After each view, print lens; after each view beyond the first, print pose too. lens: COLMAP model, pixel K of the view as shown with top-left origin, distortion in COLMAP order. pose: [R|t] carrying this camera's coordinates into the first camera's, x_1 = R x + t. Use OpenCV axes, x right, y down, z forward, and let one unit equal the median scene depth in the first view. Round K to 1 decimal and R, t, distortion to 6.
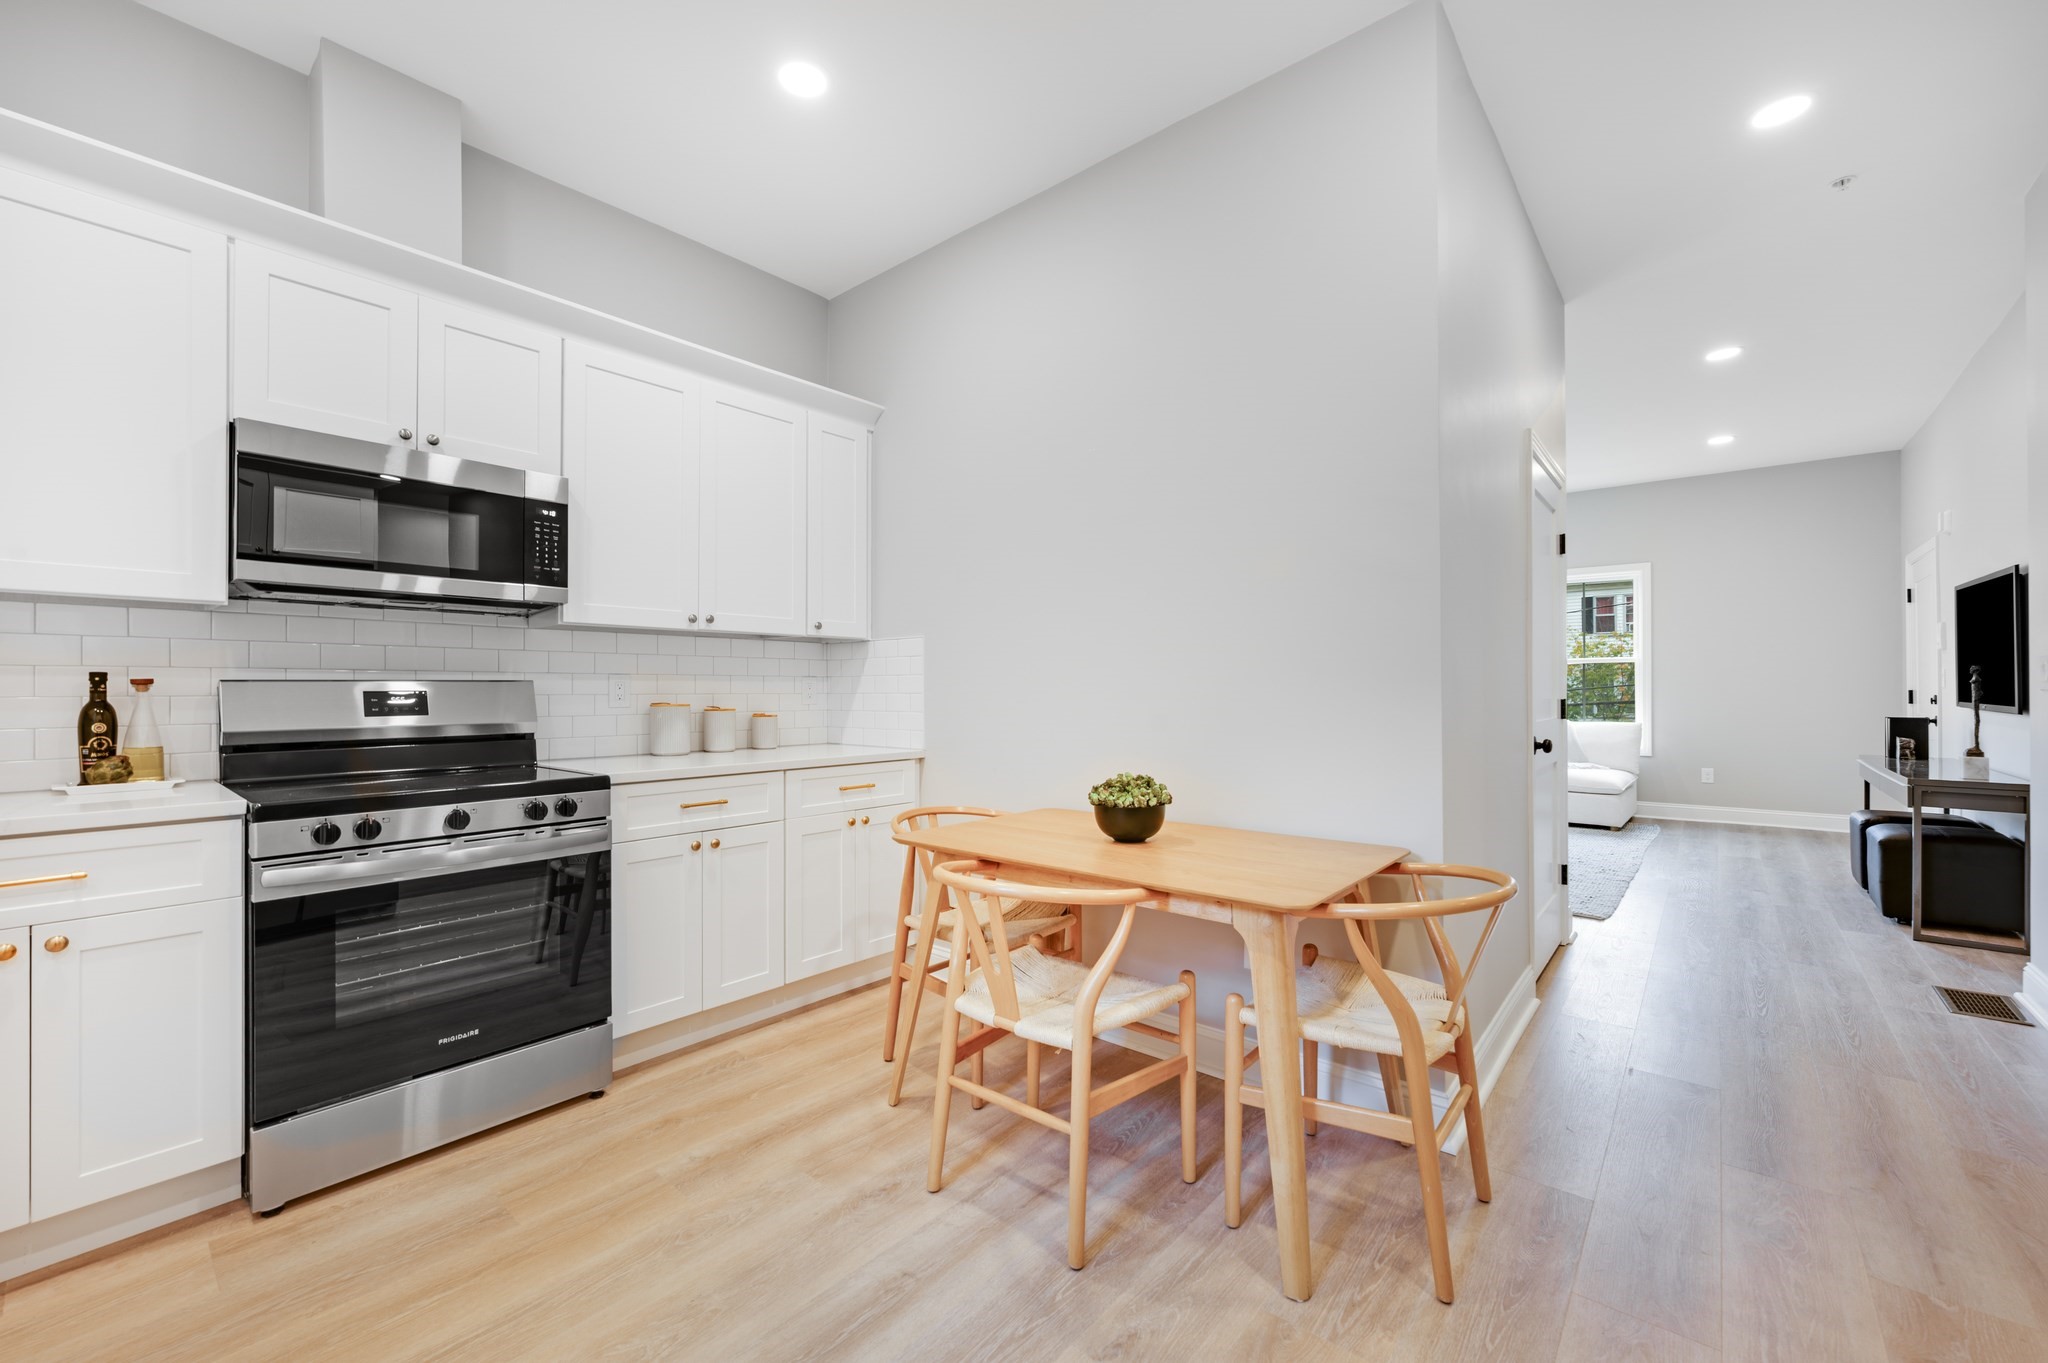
lens RADIAL K [[823.9, 0, 1017.4], [0, 823.9, 680.6], [0, 0, 1]] dist [-0.000113, 0.000048]
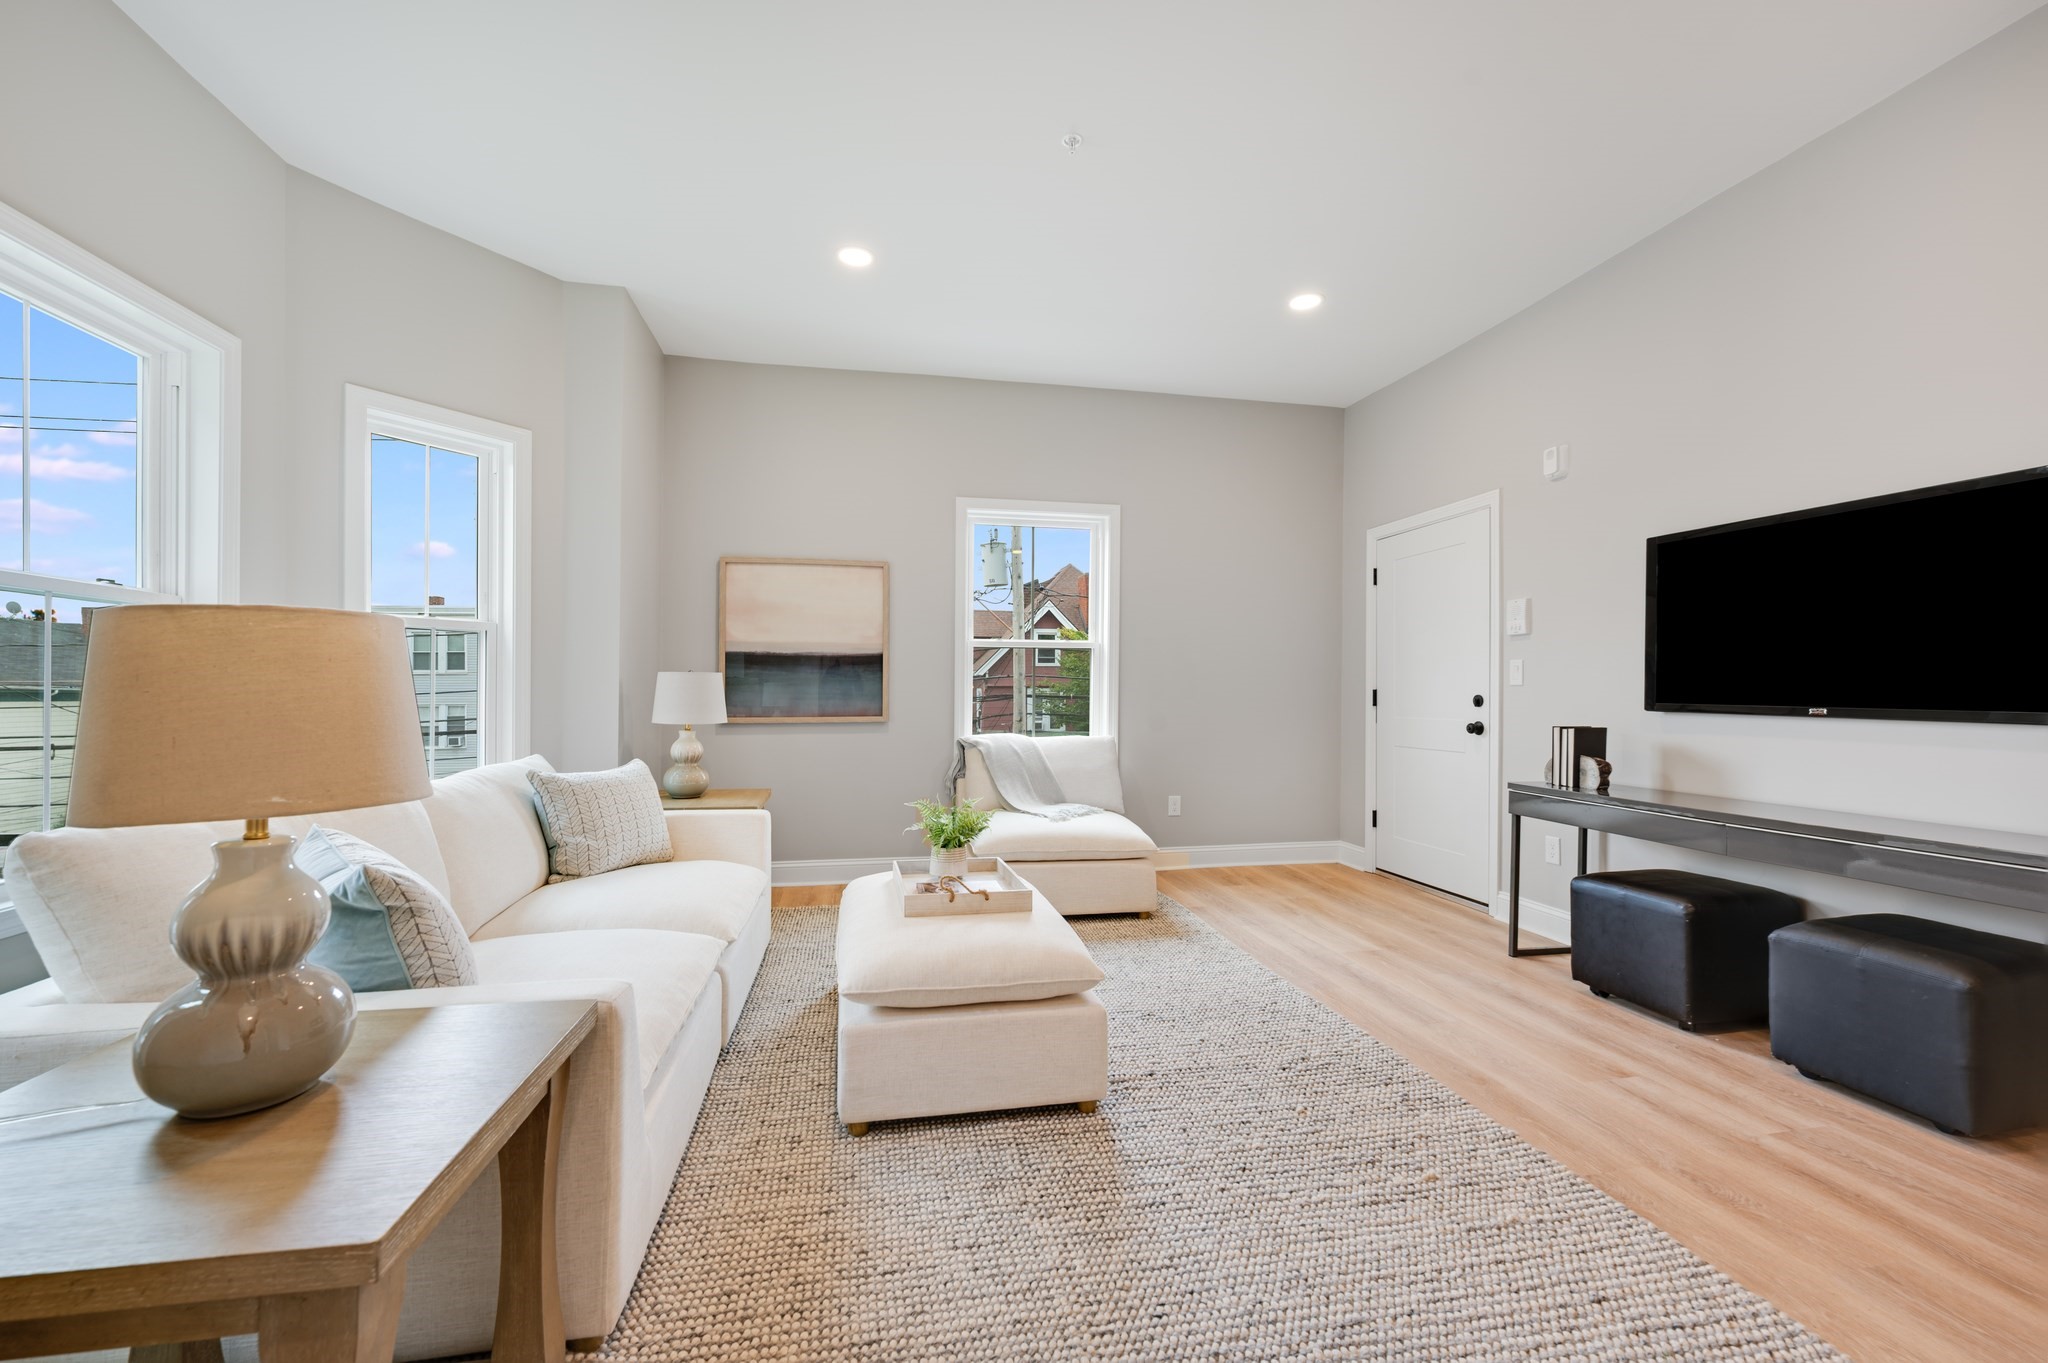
lens RADIAL K [[817.5, 0, 1014.2], [0, 817.5, 694.8], [0, 0, 1]] dist [0.000277, -0.000034]
pose [[0.625603, 0.000169, 0.780142, 0.461432], [-0.010227, 0.999916, 0.007984, 0.030841], [-0.780075, -0.012974, 0.625552, 1.673788]]
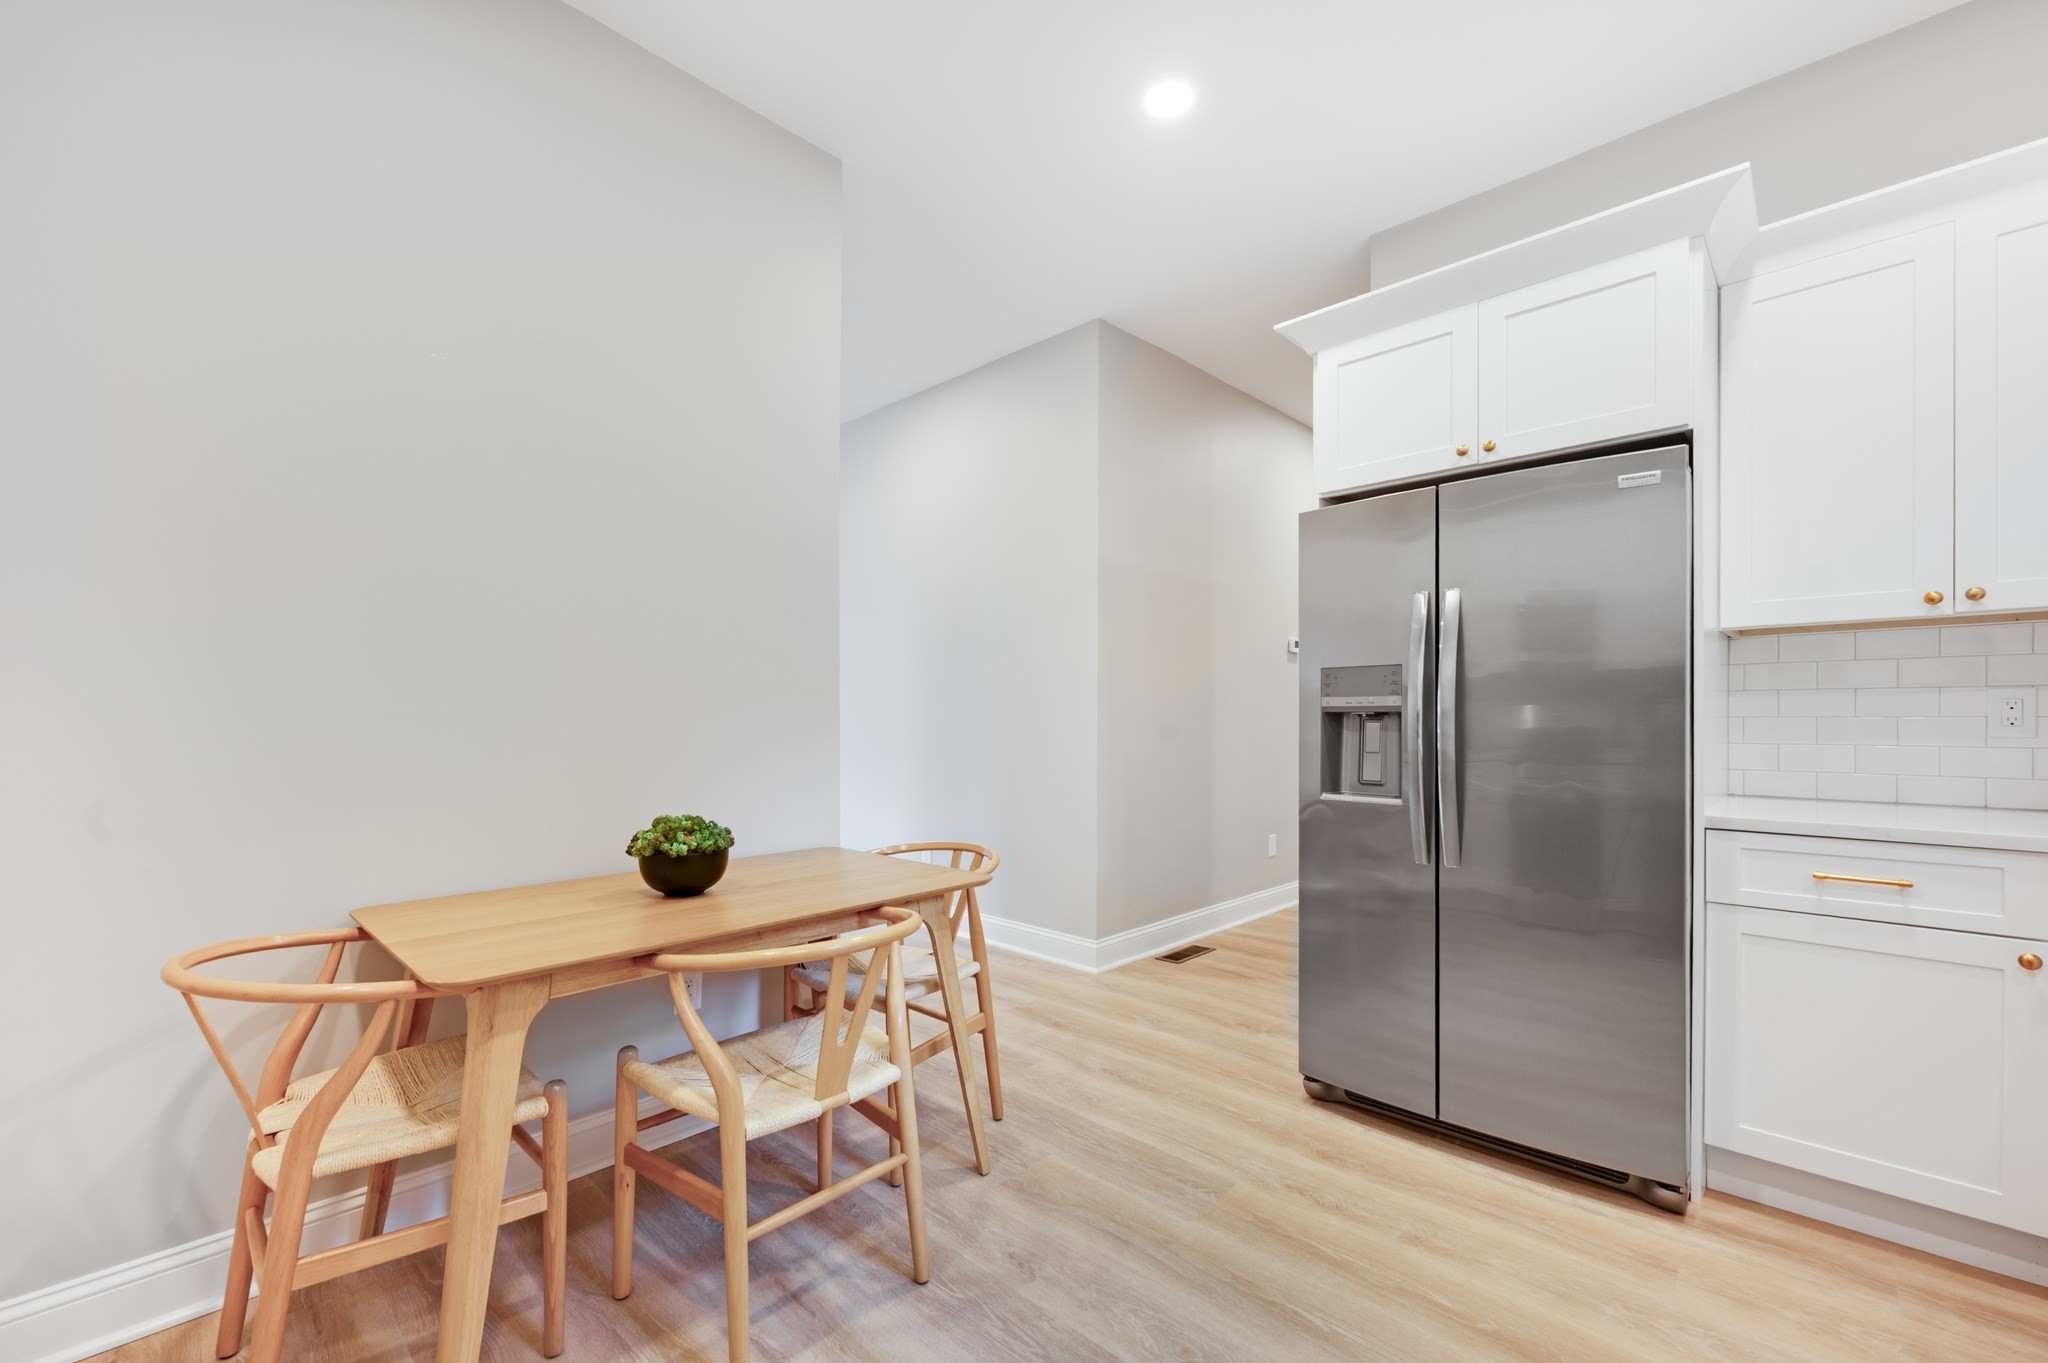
lens RADIAL K [[841.1, 0, 1015.1], [0, 841.1, 716.9], [0, 0, 1]] dist [0.000096, 0.000010]
pose [[0.058350, 0.003261, 0.998291, -0.591453], [-0.010362, 0.999943, -0.002661, 0.009273], [-0.998242, -0.010189, 0.058381, 0.510008]]
